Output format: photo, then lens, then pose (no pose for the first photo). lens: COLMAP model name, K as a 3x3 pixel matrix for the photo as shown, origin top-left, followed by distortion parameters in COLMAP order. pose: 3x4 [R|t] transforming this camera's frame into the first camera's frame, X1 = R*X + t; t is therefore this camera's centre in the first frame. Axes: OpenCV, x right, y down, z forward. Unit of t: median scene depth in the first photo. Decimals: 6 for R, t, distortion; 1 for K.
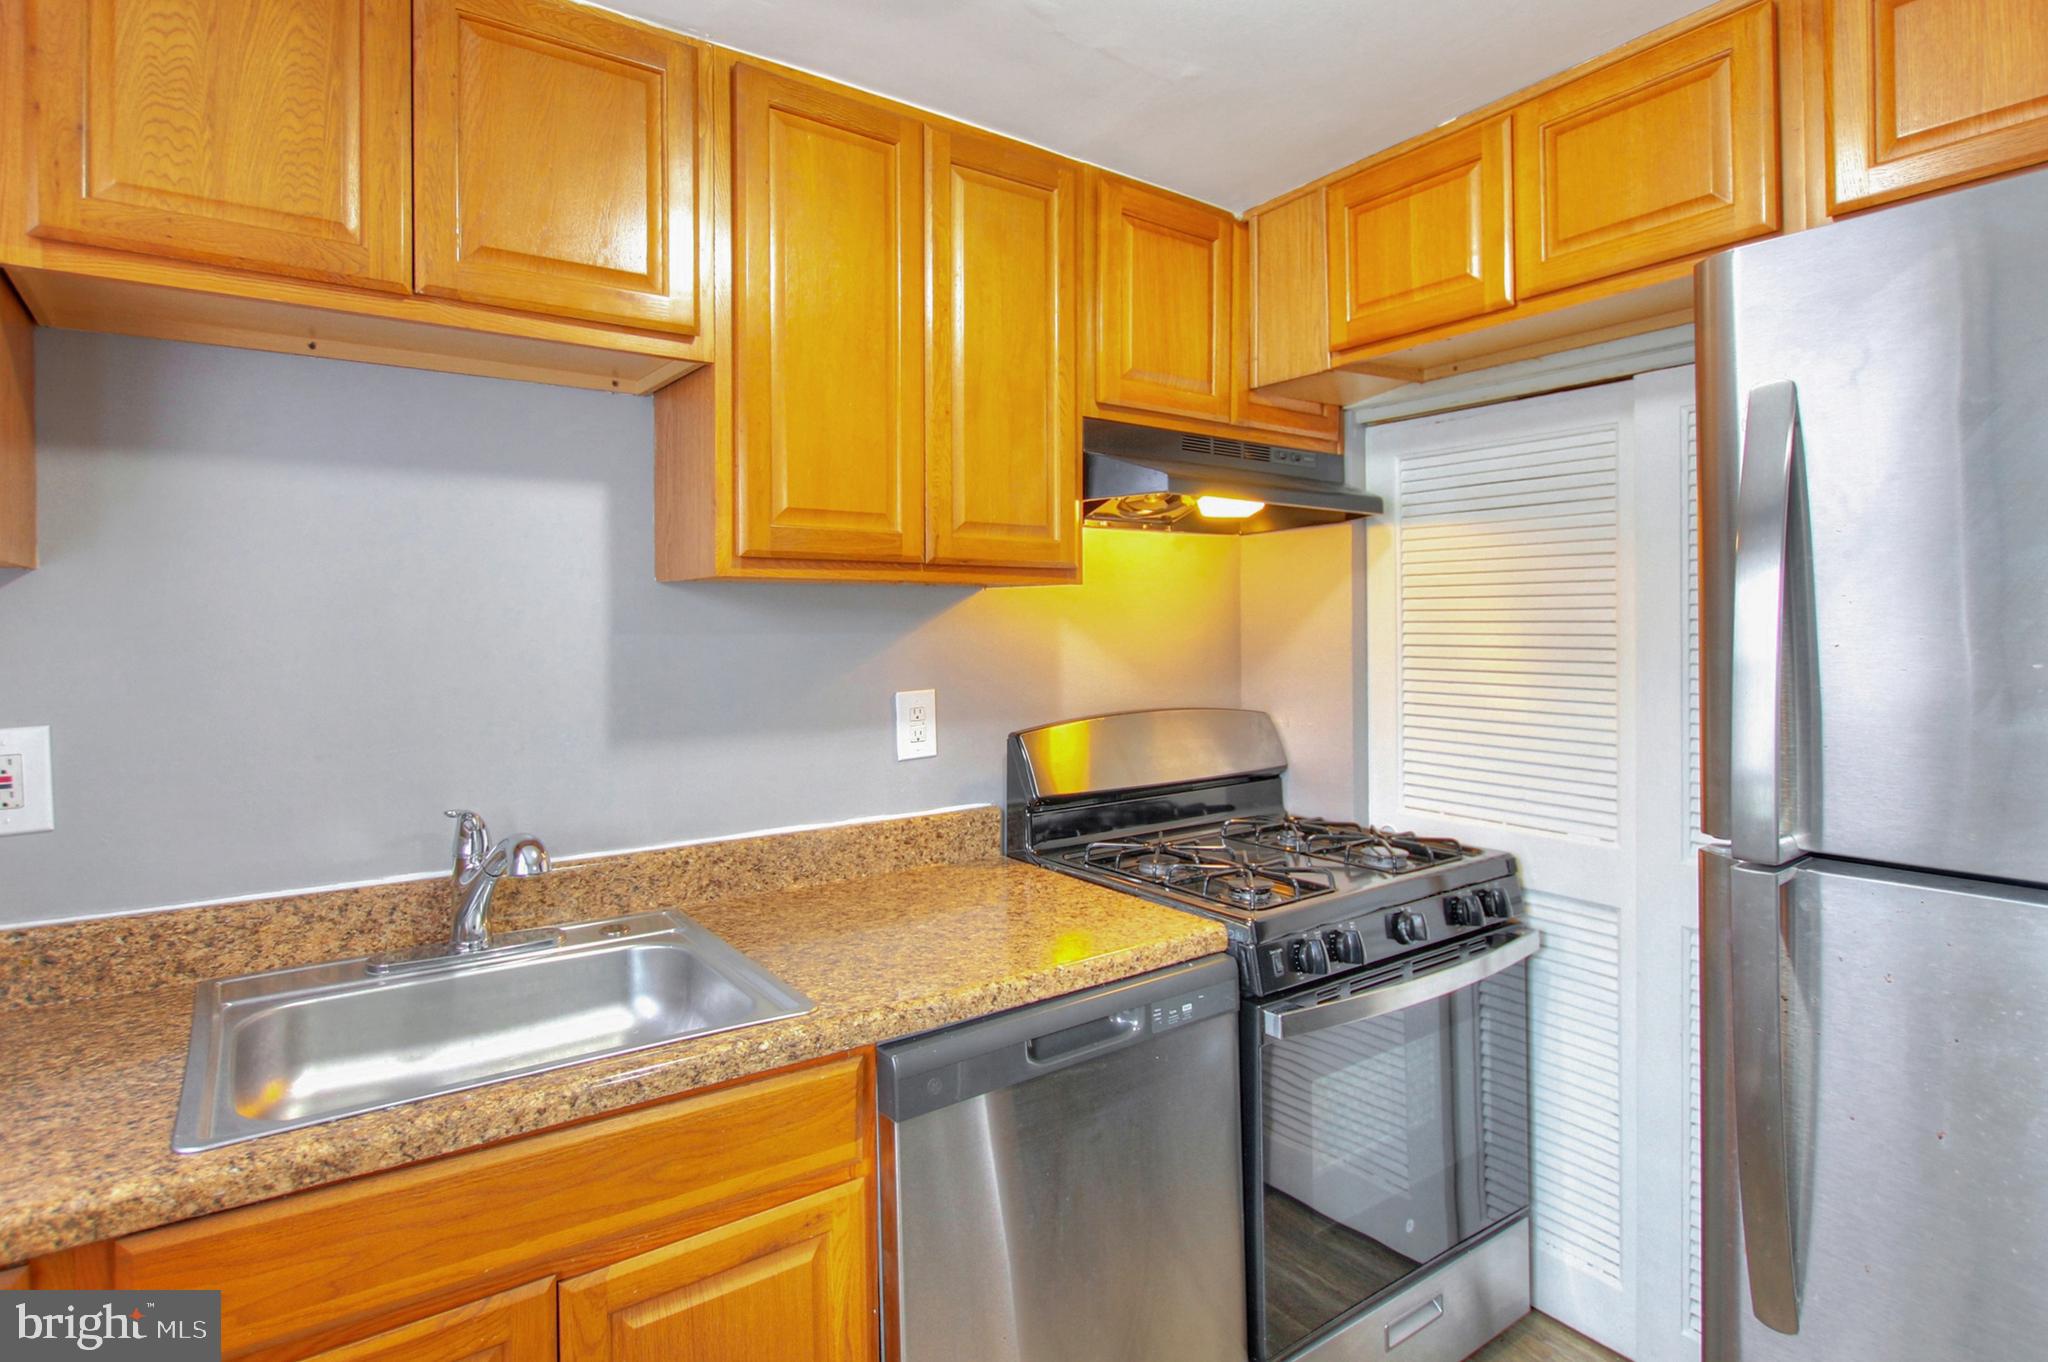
lens RADIAL K [[1031.5, 0, 961.8], [0, 1031.5, 623.6], [0, 0, 1]] dist [0.000252, -0.000708]
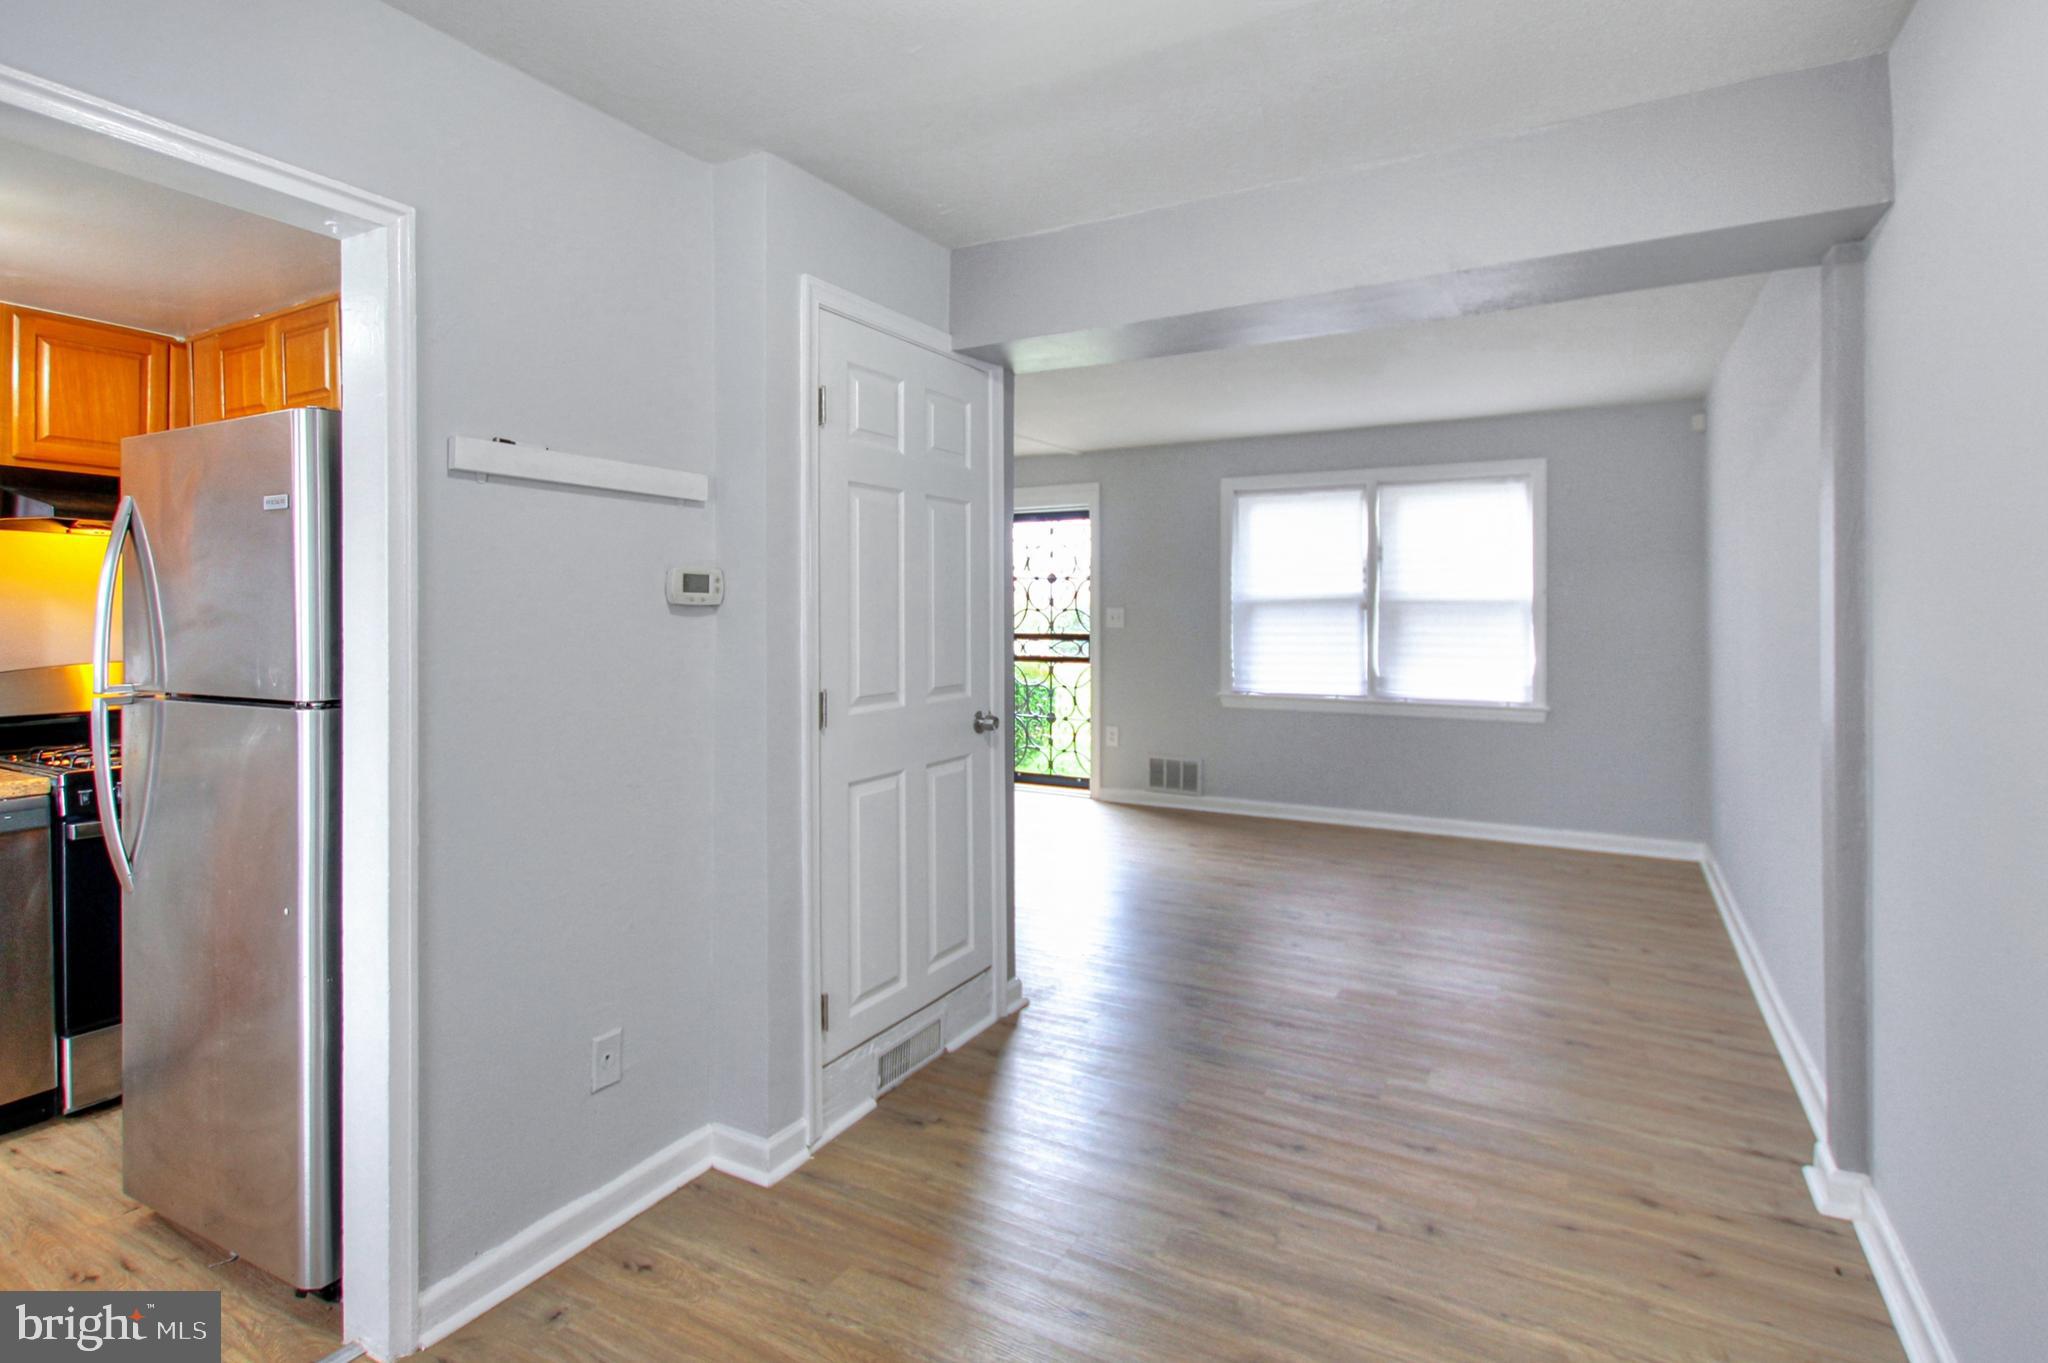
lens RADIAL K [[999.1, 0, 1043.6], [0, 999.1, 608.6], [0, 0, 1]] dist [0.001133, 0.000171]
pose [[0.883242, 0.005110, 0.468889, 0.869929], [-0.002376, 0.999977, -0.006423, 0.021848], [-0.468911, 0.004559, 0.883234, -1.147978]]
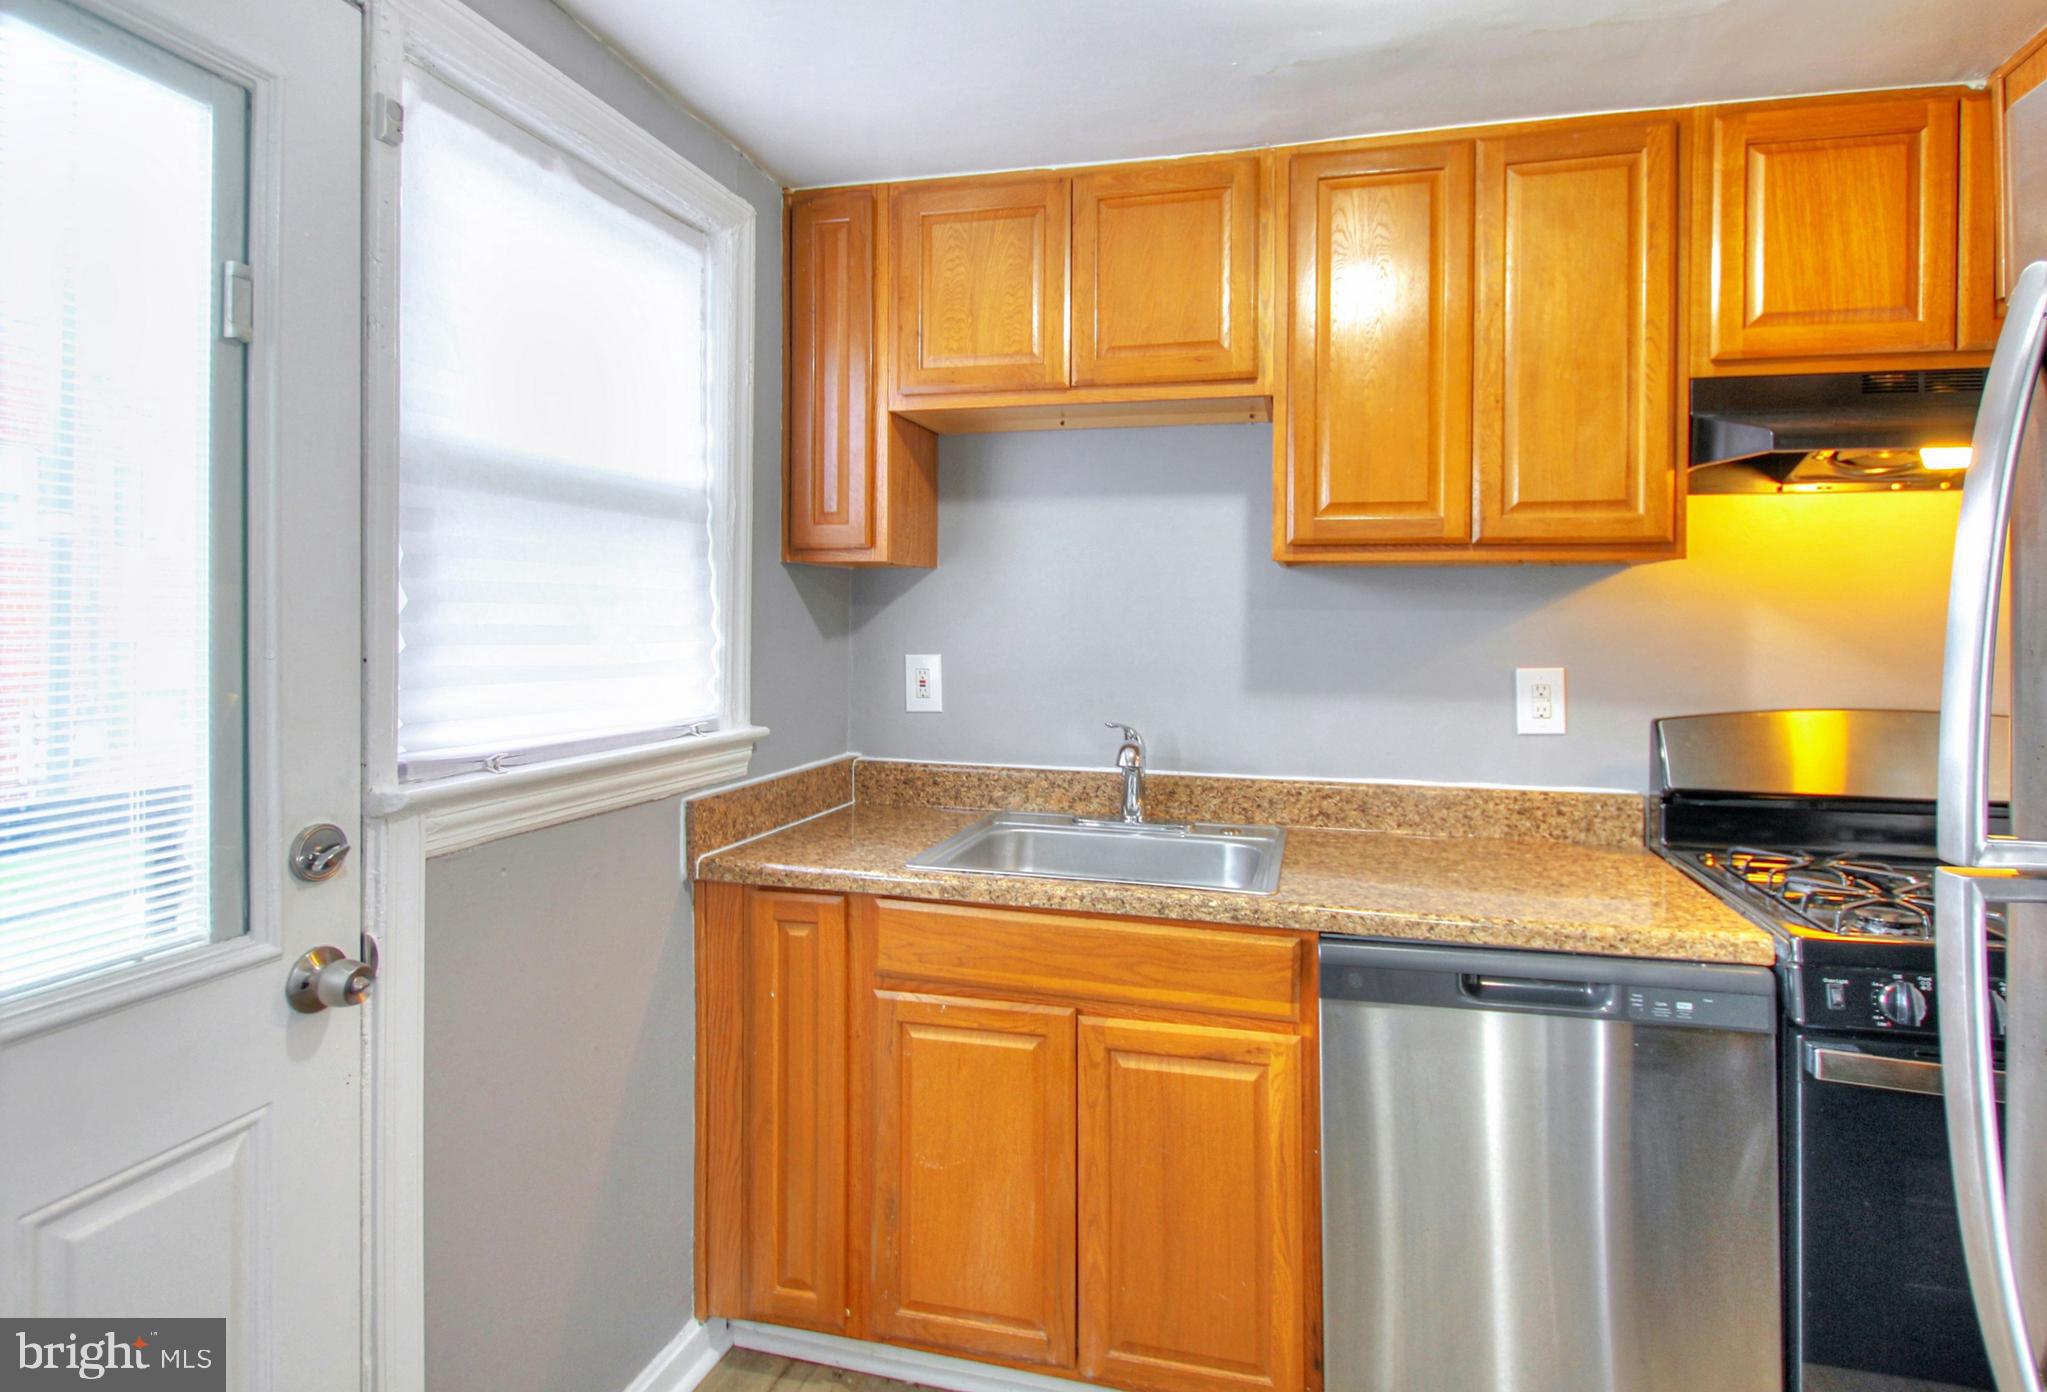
lens RADIAL K [[1027.4, 0, 1070.3], [0, 1027.4, 616.9], [0, 0, 1]] dist [0.003464, -0.008675]
pose [[0.672369, 0.009228, -0.740158, 0.466744], [-0.011496, 0.999932, 0.002023, 0.020443], [0.740127, 0.007148, 0.672430, -0.037974]]
